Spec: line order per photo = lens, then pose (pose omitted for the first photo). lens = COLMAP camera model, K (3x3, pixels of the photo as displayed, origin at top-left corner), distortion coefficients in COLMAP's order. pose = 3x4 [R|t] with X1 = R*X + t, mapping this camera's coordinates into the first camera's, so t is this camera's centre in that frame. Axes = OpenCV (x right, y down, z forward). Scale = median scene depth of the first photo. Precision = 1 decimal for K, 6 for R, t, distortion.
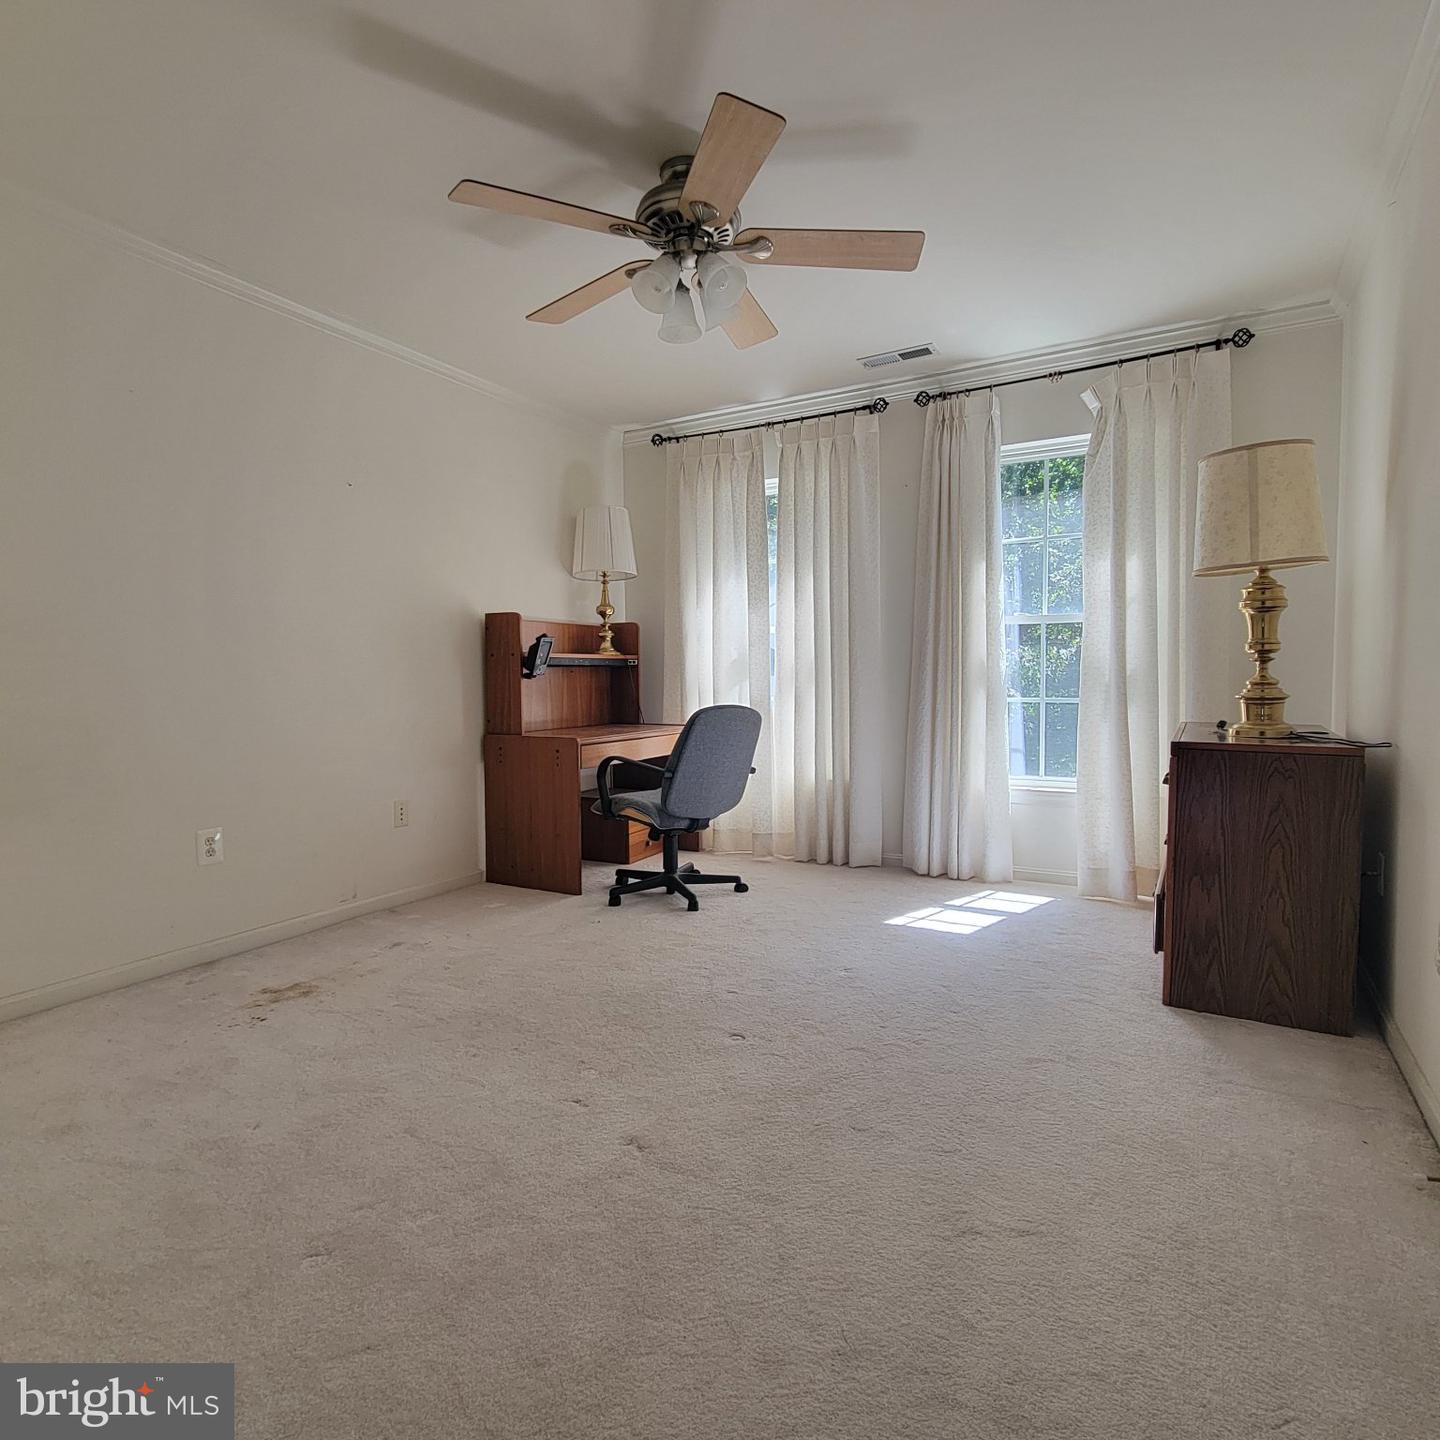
lens RADIAL K [[776.9, 0, 720.0], [0, 776.9, 720.0], [0, 0, 1]] dist [-0.000676, -0.001022]
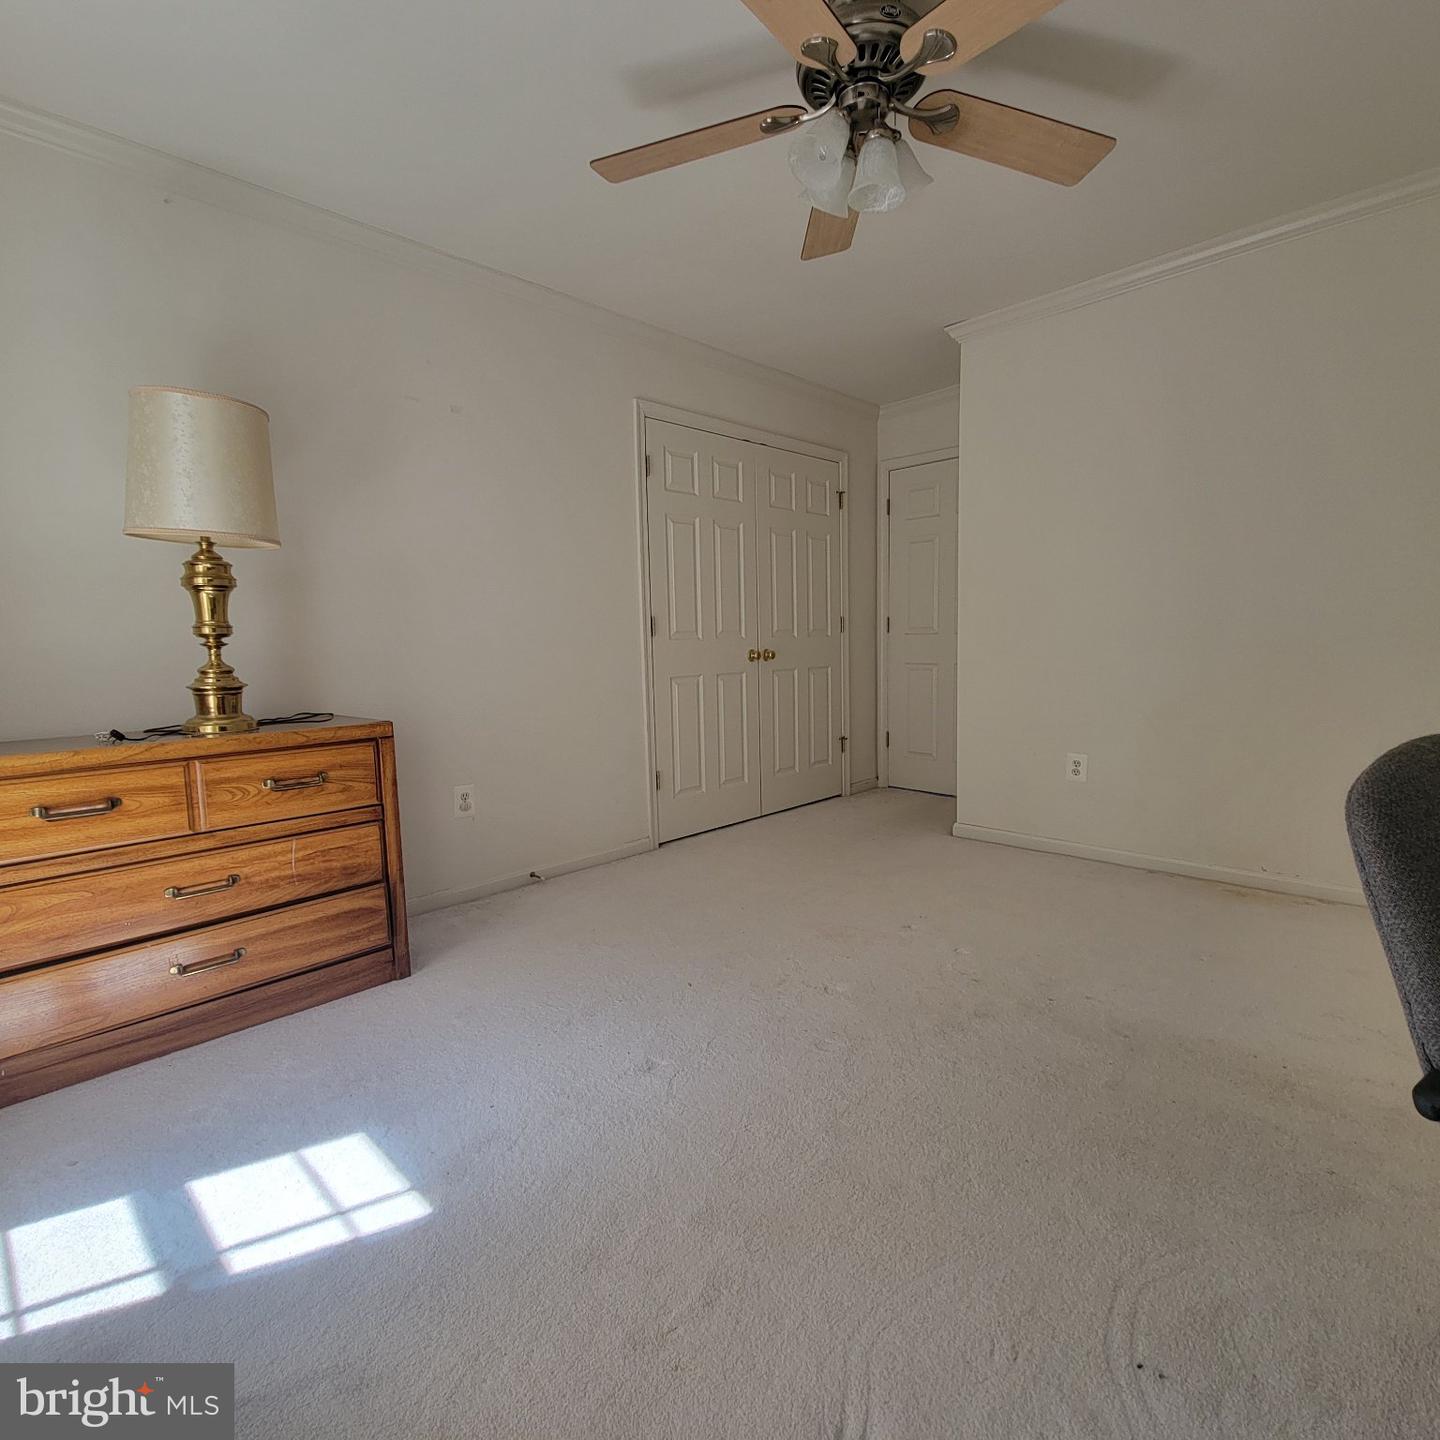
lens RADIAL K [[776.9, 0, 720.0], [0, 776.9, 720.0], [0, 0, 1]] dist [-0.000676, -0.001022]
pose [[-0.971099, 0.014079, 0.238262, -0.073652], [0.050887, 0.987519, 0.149052, -0.094581], [-0.233190, 0.156869, -0.959695, 1.706773]]
